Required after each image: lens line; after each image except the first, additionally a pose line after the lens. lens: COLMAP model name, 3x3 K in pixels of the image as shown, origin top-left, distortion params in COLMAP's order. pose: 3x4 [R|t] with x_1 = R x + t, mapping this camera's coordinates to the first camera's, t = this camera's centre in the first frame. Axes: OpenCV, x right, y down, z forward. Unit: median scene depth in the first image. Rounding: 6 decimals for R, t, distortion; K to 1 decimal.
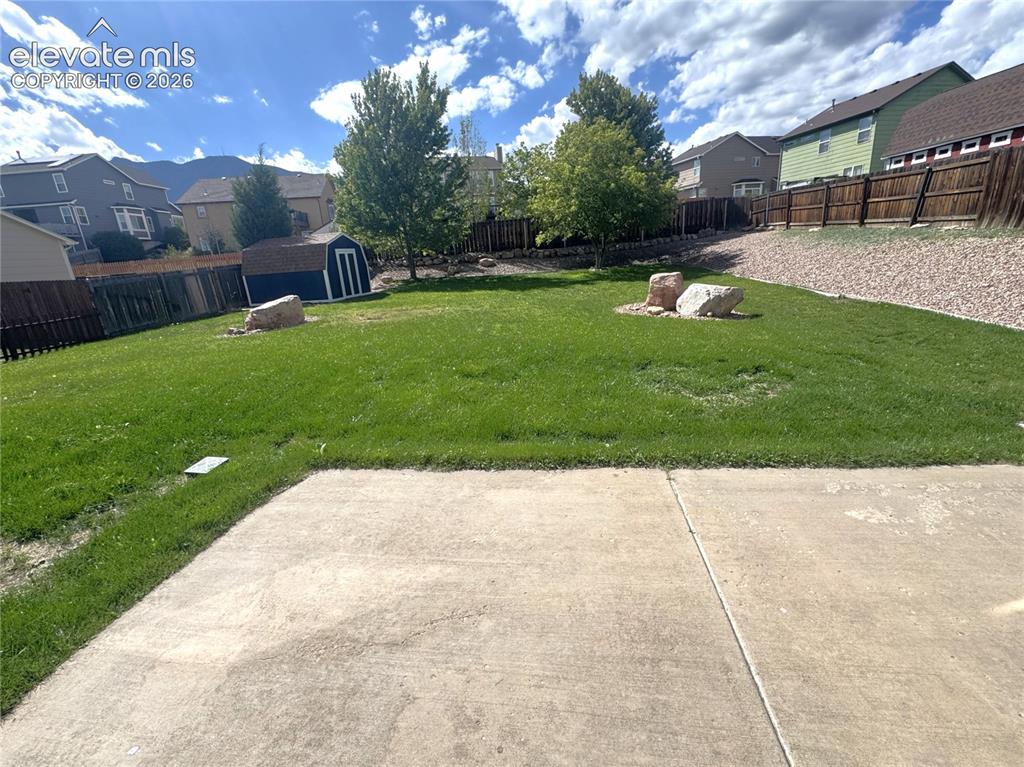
lens RADIAL K [[439.5, 0, 513.5], [0, 439.5, 383.6], [0, 0, 1]] dist [-0.001003, -0.000724]
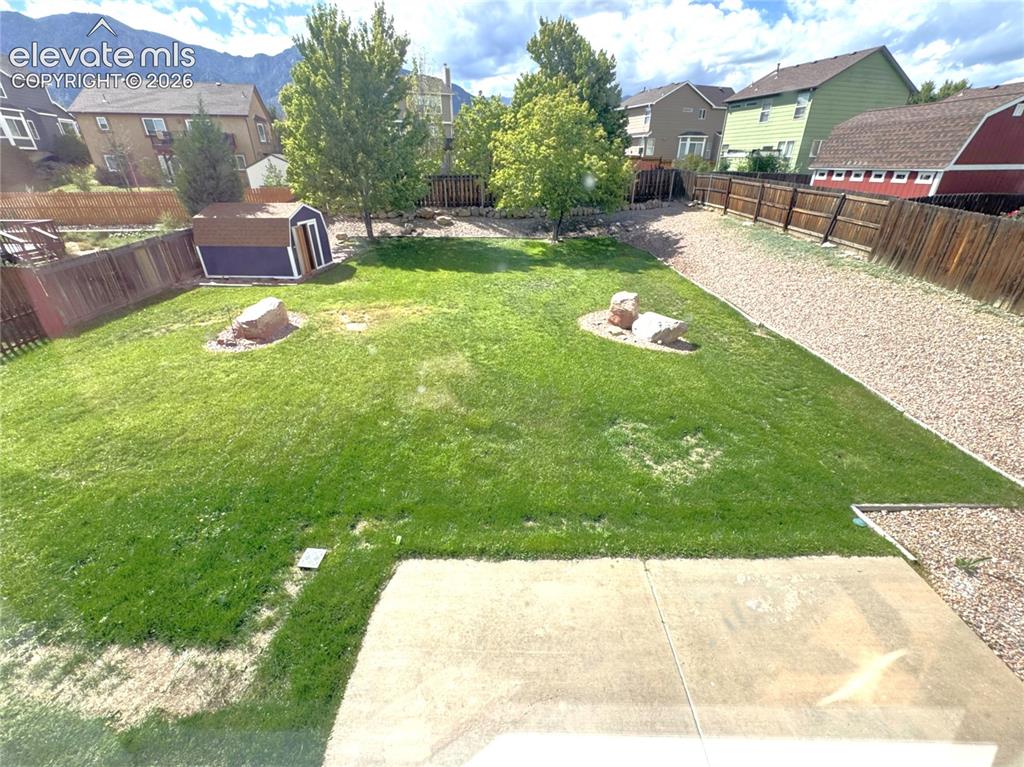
lens RADIAL K [[427.6, 0, 514.7], [0, 427.6, 384.5], [0, 0, 1]] dist [-0.000888, -0.000239]
pose [[0.990078, 0.001312, 0.140510, -0.067665], [-0.025414, 0.985139, 0.169869, -0.141686], [-0.138199, -0.171755, 0.975398, -0.064974]]
